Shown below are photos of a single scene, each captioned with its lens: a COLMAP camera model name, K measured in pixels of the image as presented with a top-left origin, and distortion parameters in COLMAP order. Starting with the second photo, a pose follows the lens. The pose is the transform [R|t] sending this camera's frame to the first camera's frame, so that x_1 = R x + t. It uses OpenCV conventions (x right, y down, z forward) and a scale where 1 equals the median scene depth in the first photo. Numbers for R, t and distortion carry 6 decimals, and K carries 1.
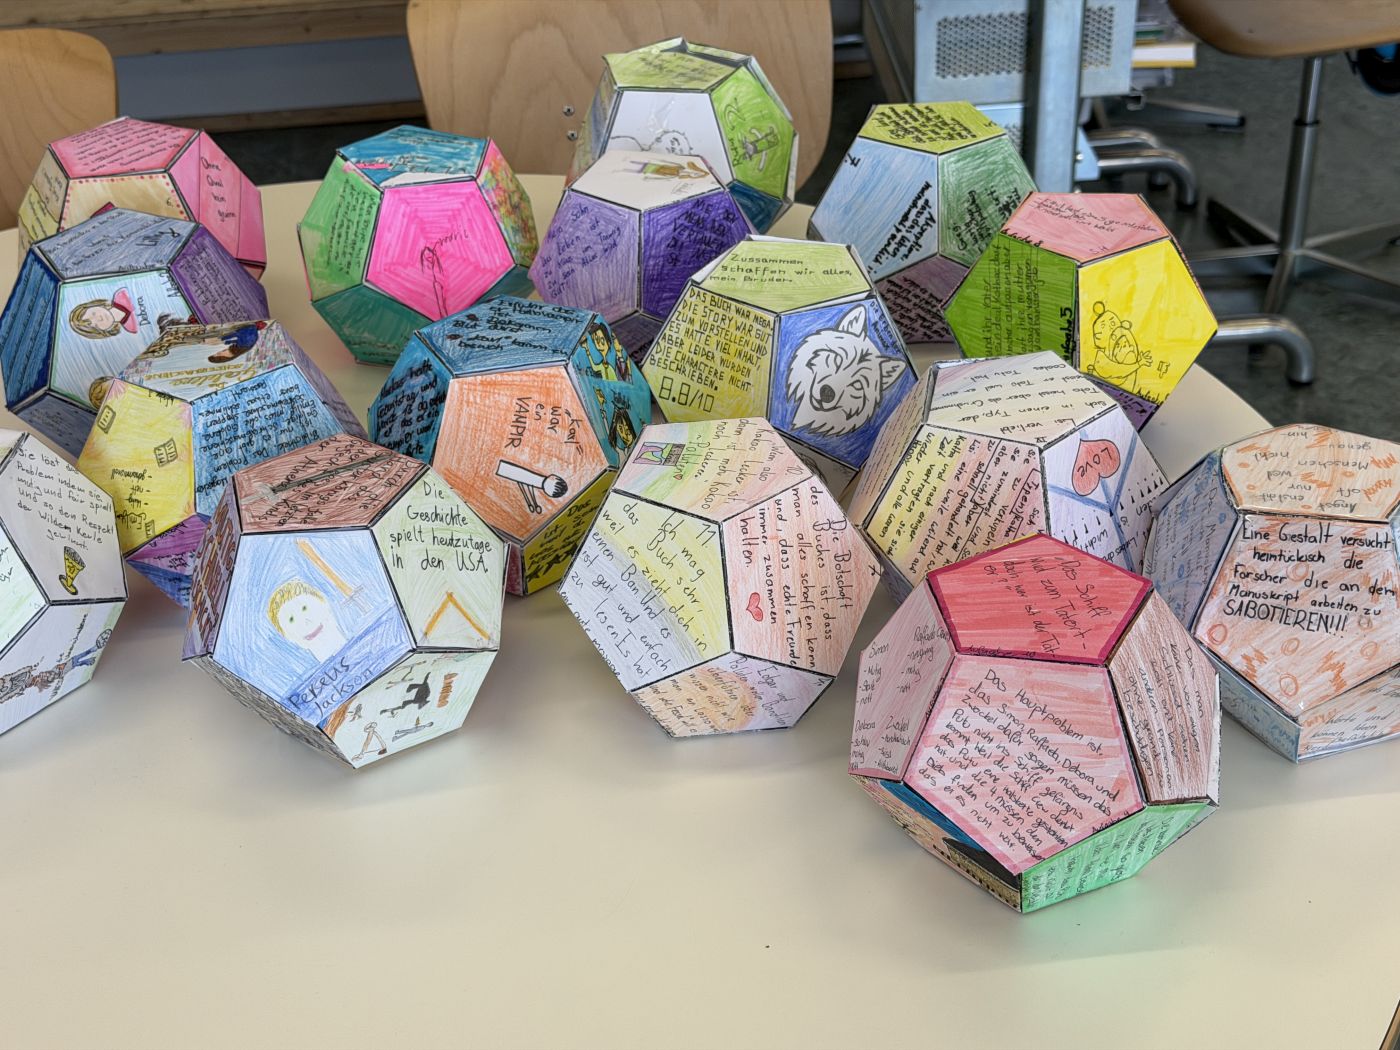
lens RADIAL K [[1946.9, 0, 700.6], [0, 1946.9, 525.4], [0, 0, 1]] dist [-0.010681, 0.000000]
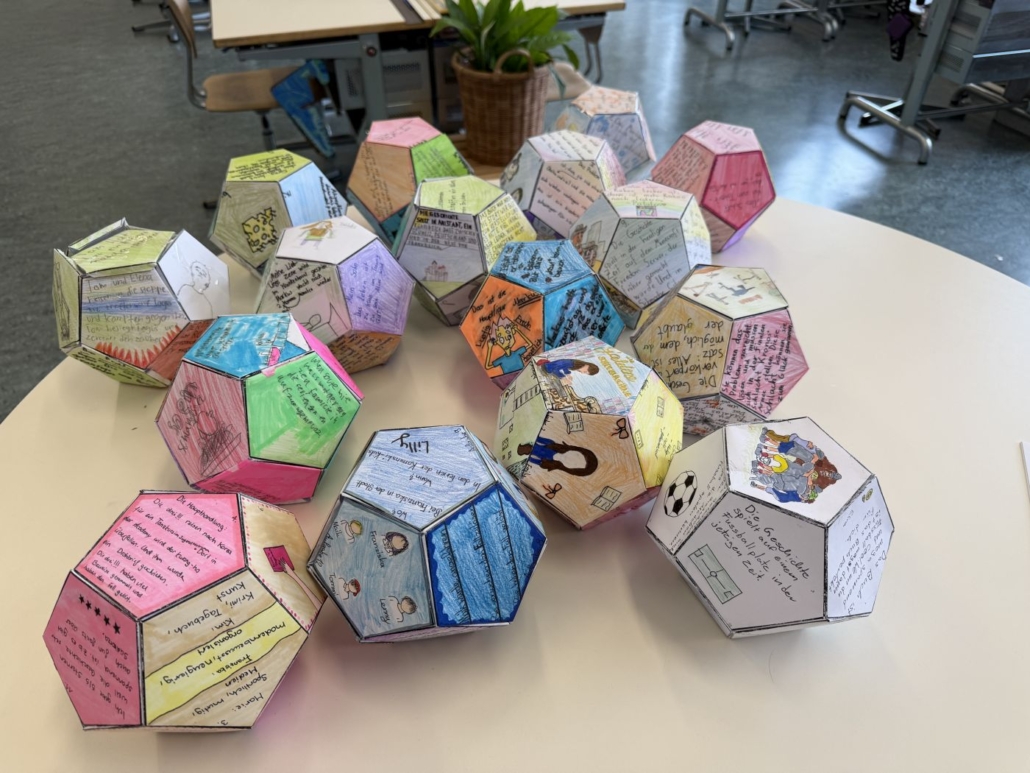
lens RADIAL K [[731.2, 0, 515.2], [0, 731.2, 387.2], [0, 0, 1]] dist [0.005094, -0.002213]
pose [[-0.177007, -0.615434, 0.768056, -0.585033], [0.537707, 0.593149, 0.599204, -0.384163], [-0.824342, 0.519052, 0.225932, 0.818909]]
